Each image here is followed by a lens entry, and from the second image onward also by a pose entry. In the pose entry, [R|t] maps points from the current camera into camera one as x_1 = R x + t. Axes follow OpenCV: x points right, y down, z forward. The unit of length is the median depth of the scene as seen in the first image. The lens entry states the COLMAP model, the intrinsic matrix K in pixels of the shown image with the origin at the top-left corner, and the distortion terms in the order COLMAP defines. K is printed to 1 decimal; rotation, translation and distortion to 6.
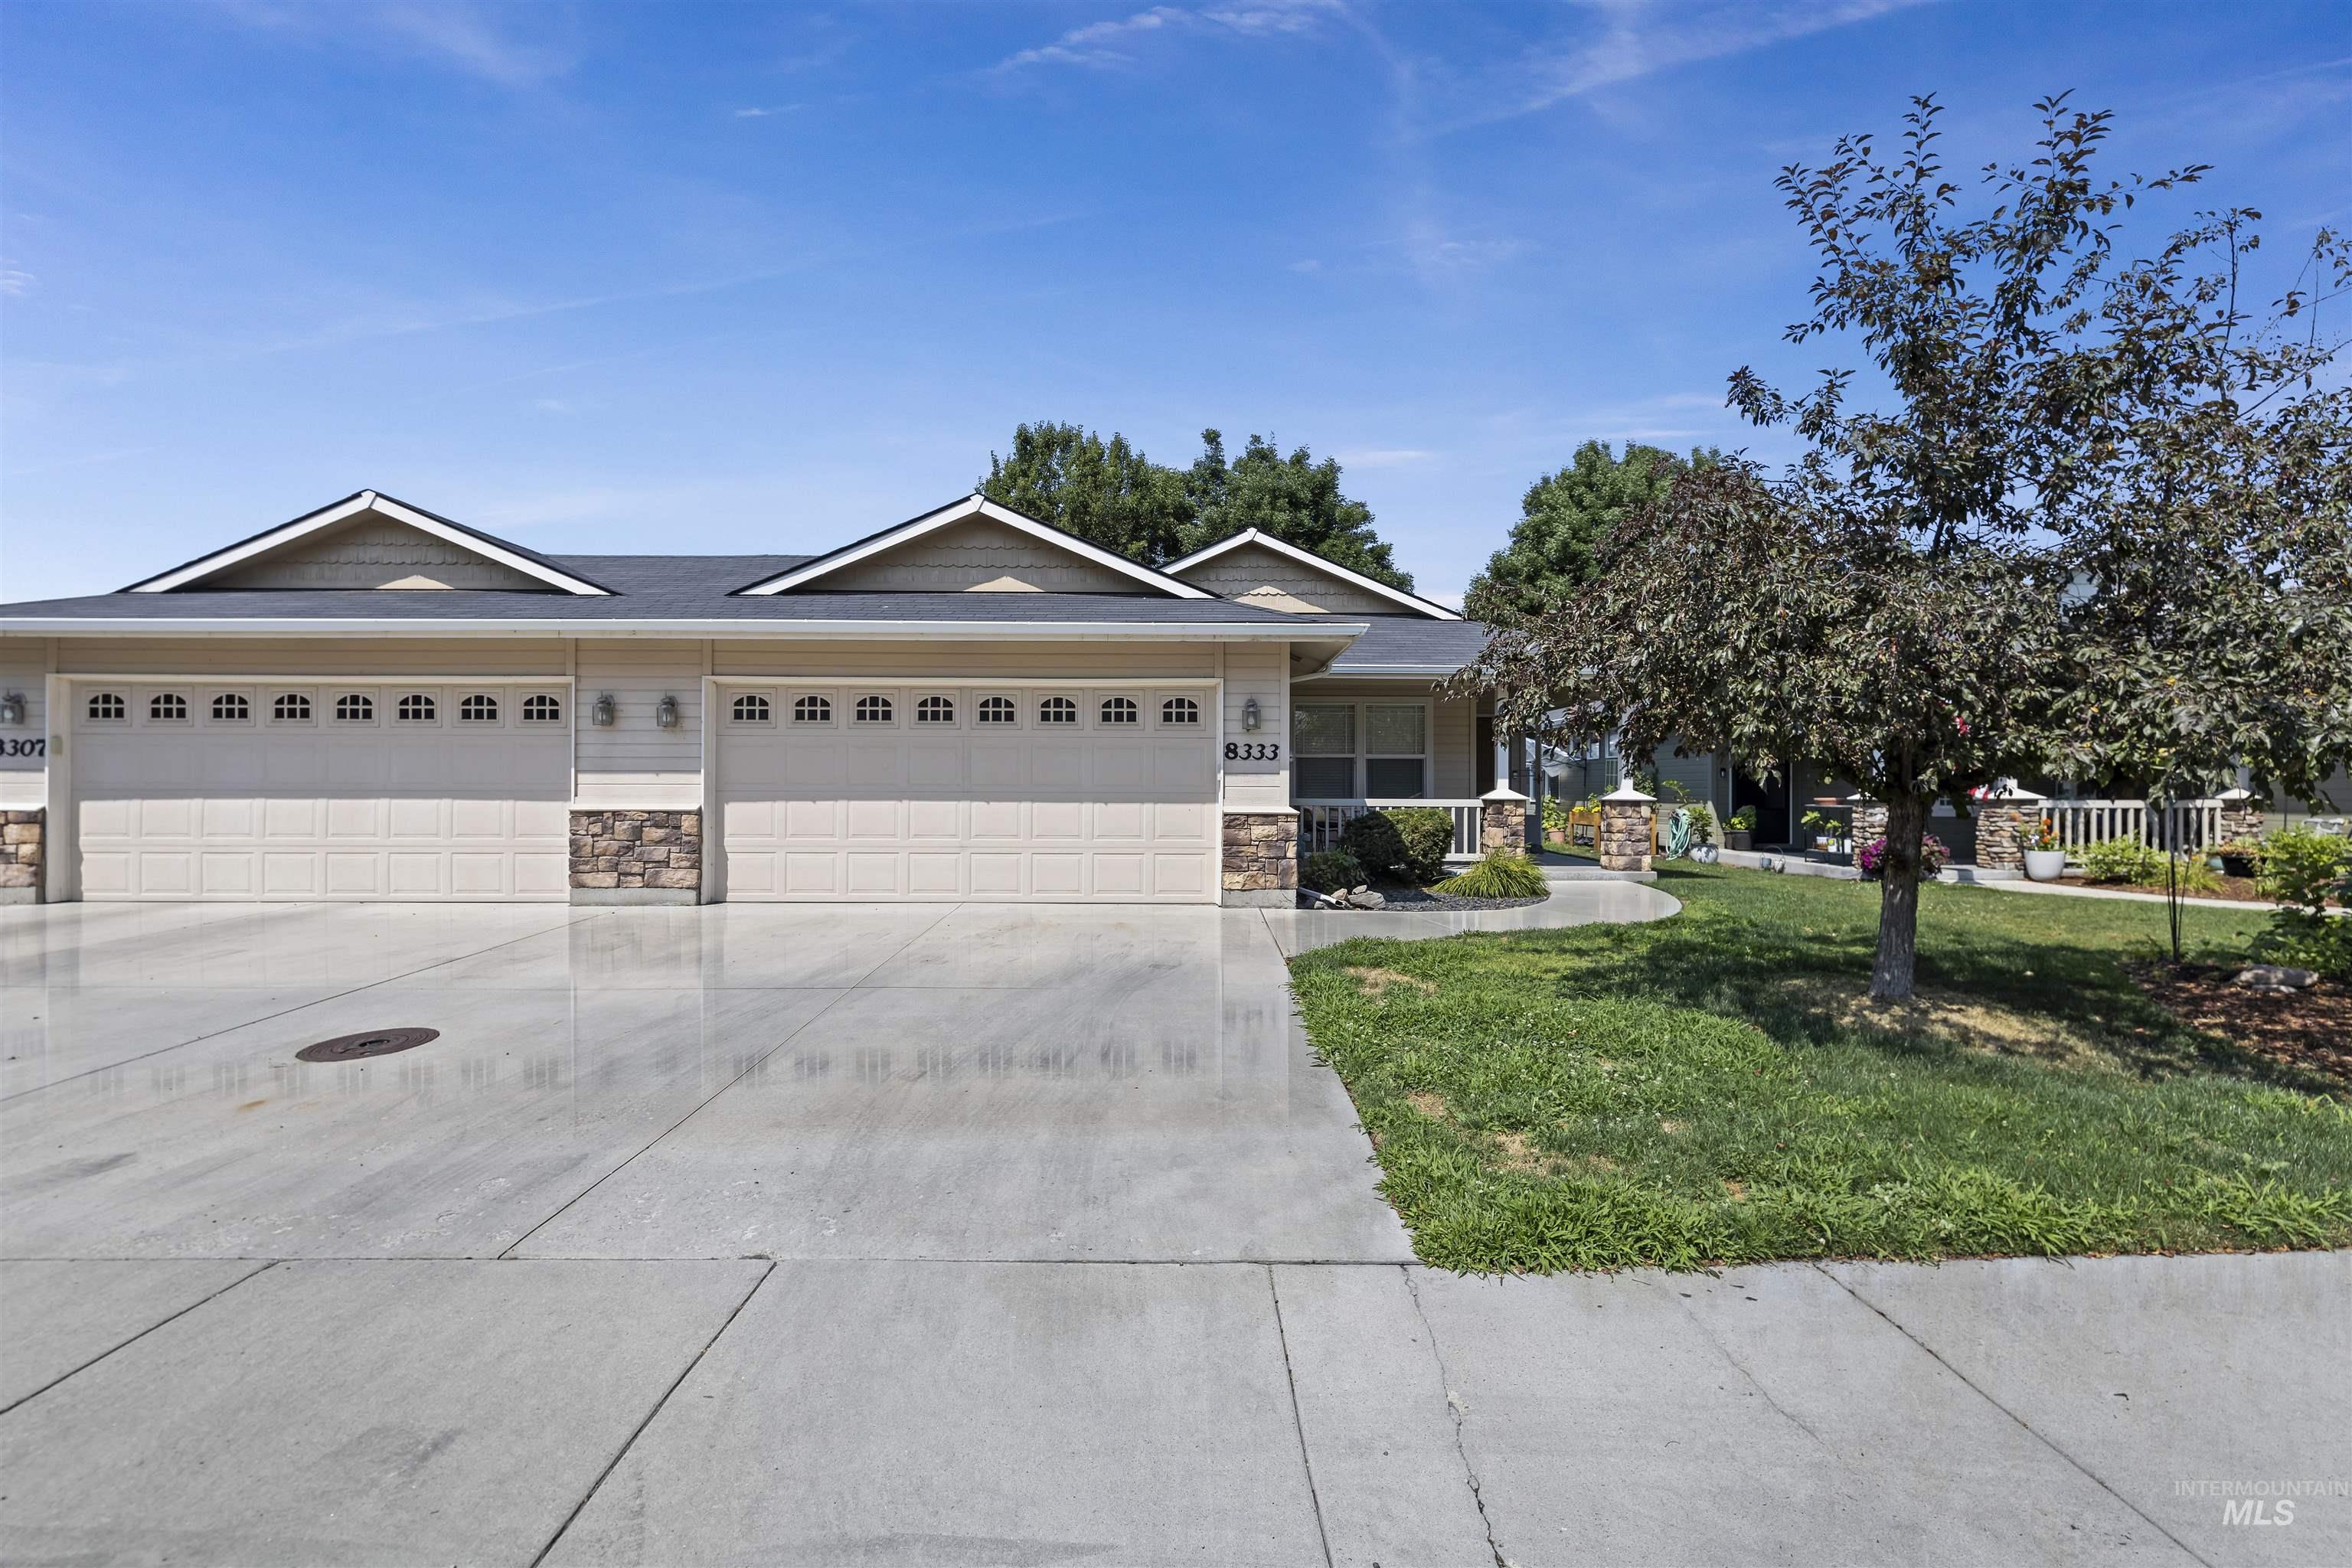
lens RADIAL K [[1040.8, 0, 1176.9], [0, 1040.8, 817.8], [0, 0, 1]] dist [-0.002167, -0.000606]
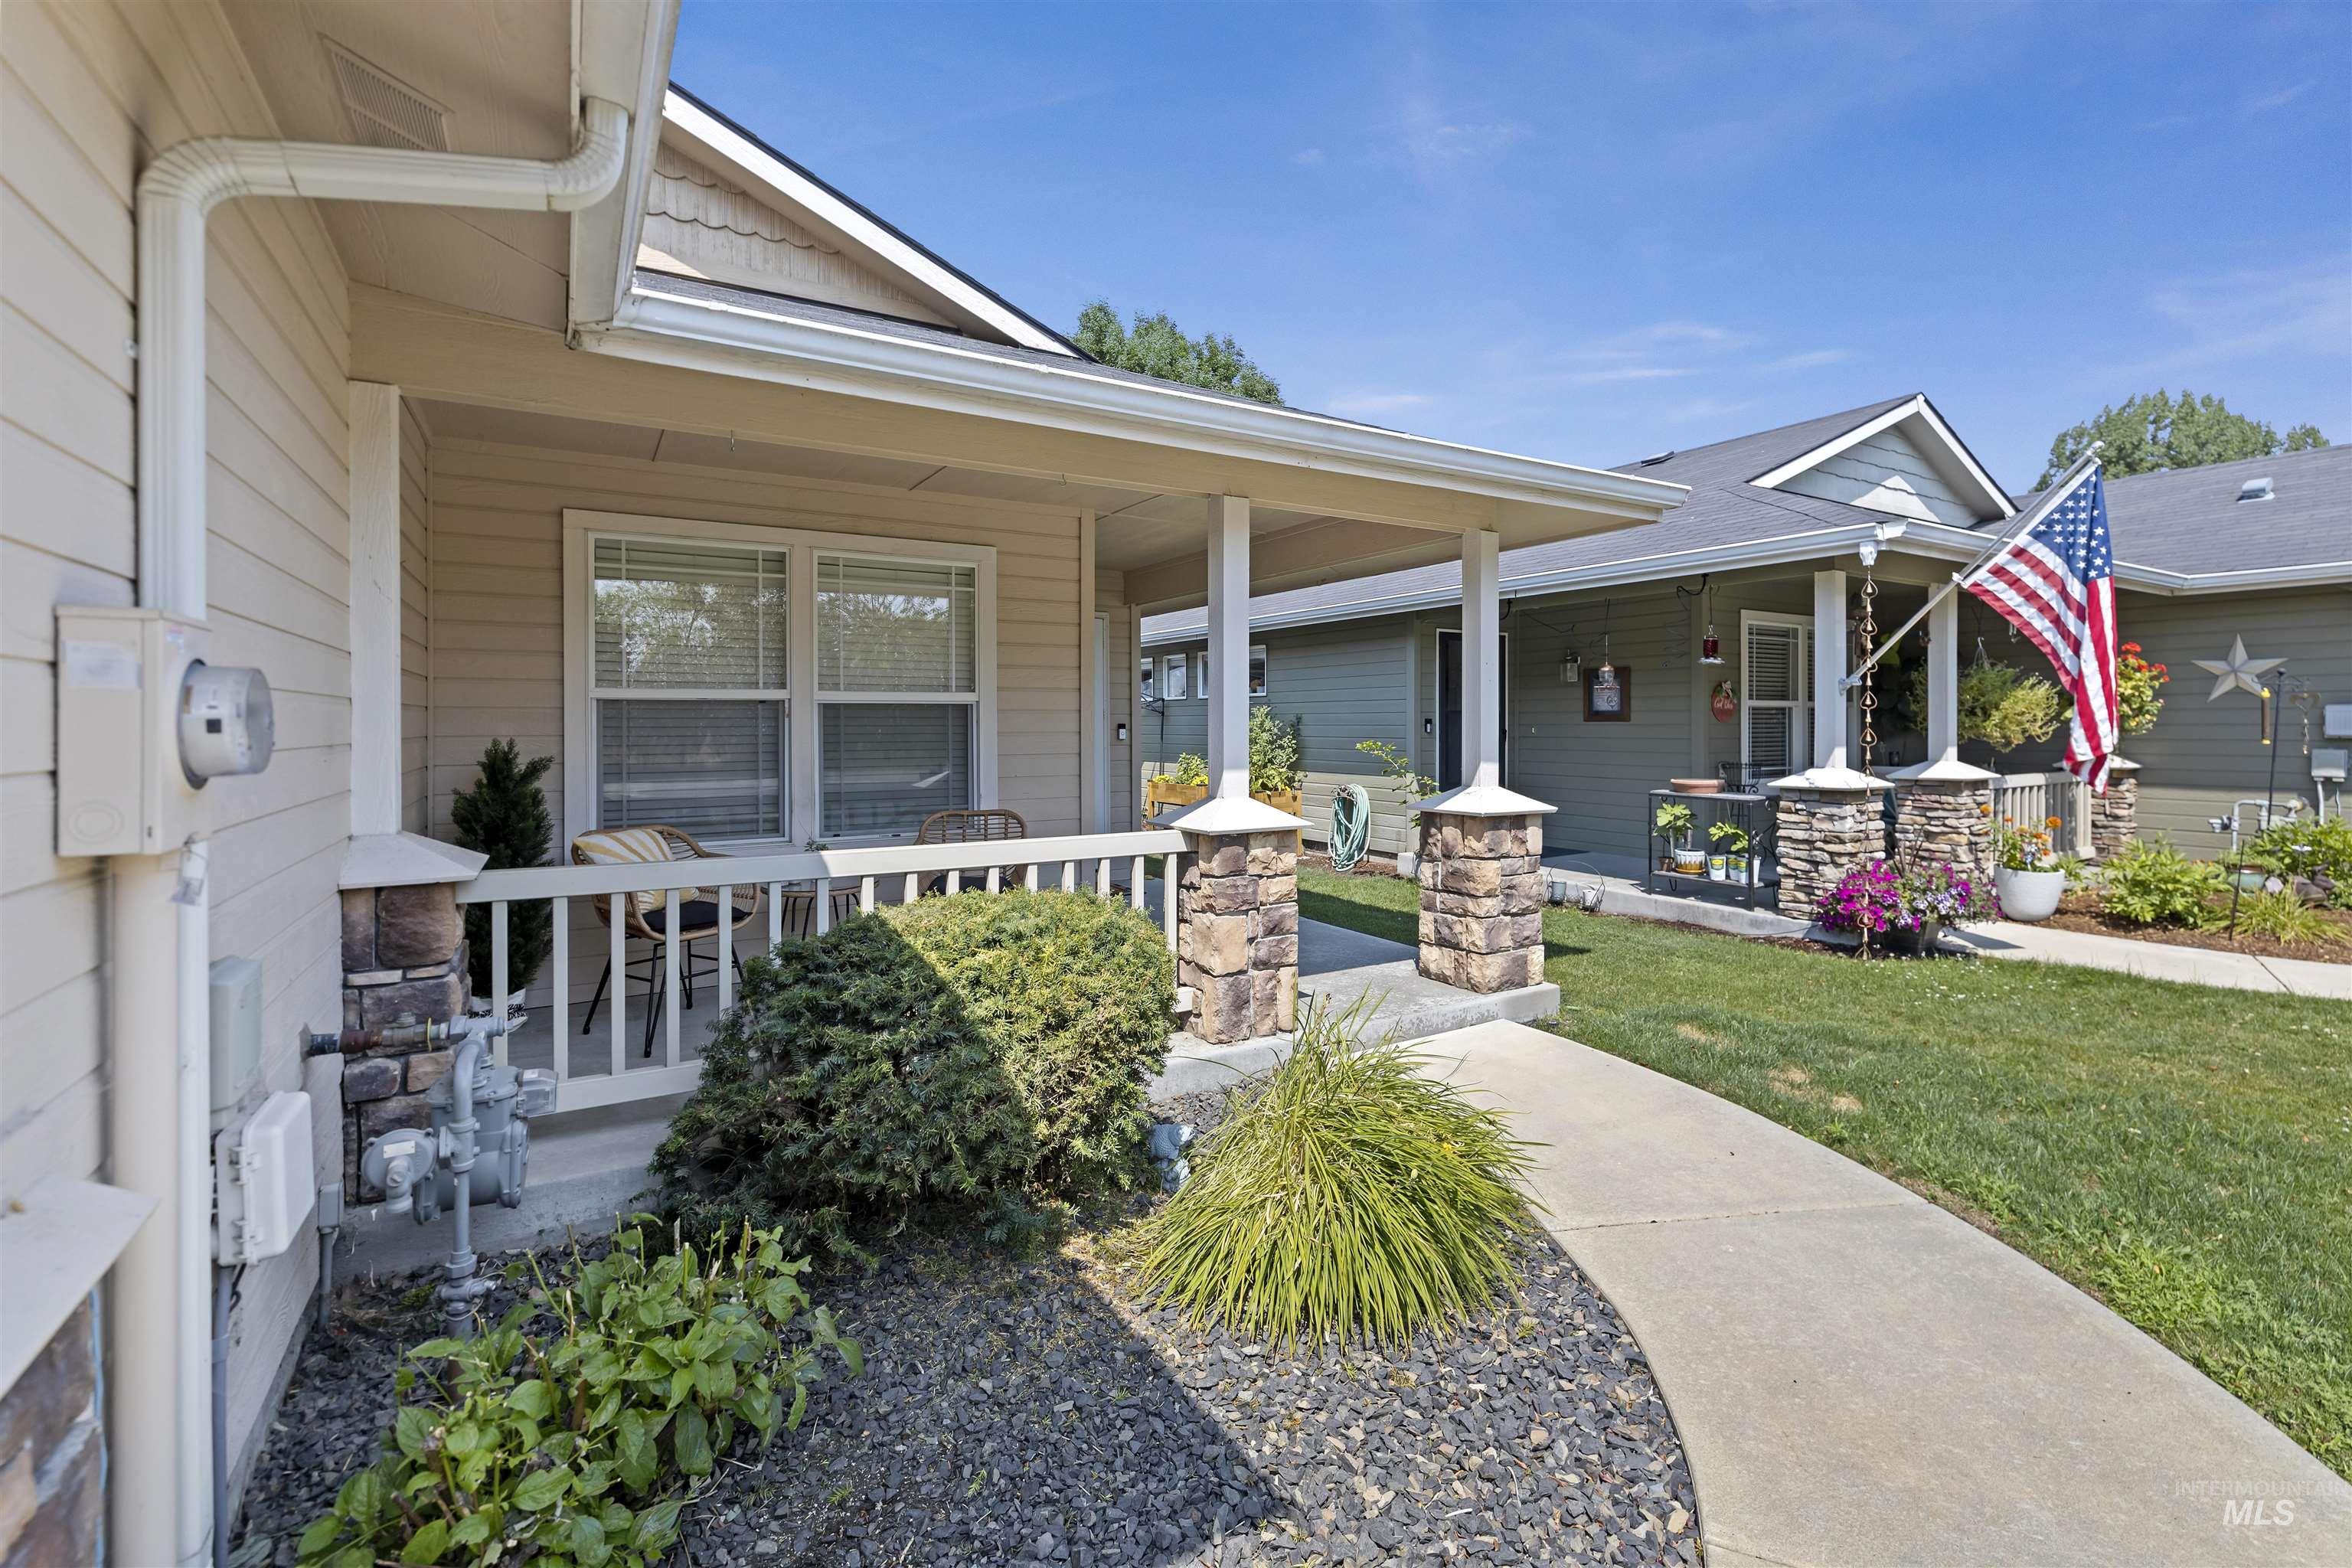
lens RADIAL K [[1020.1, 0, 1204.8], [0, 1020.1, 728.3], [0, 0, 1]] dist [-0.002986, -0.000267]
pose [[0.852498, -0.008179, 0.522666, 0.126804], [0.016971, 0.999784, -0.012036, -0.047542], [-0.522455, 0.019131, 0.852453, 0.719559]]
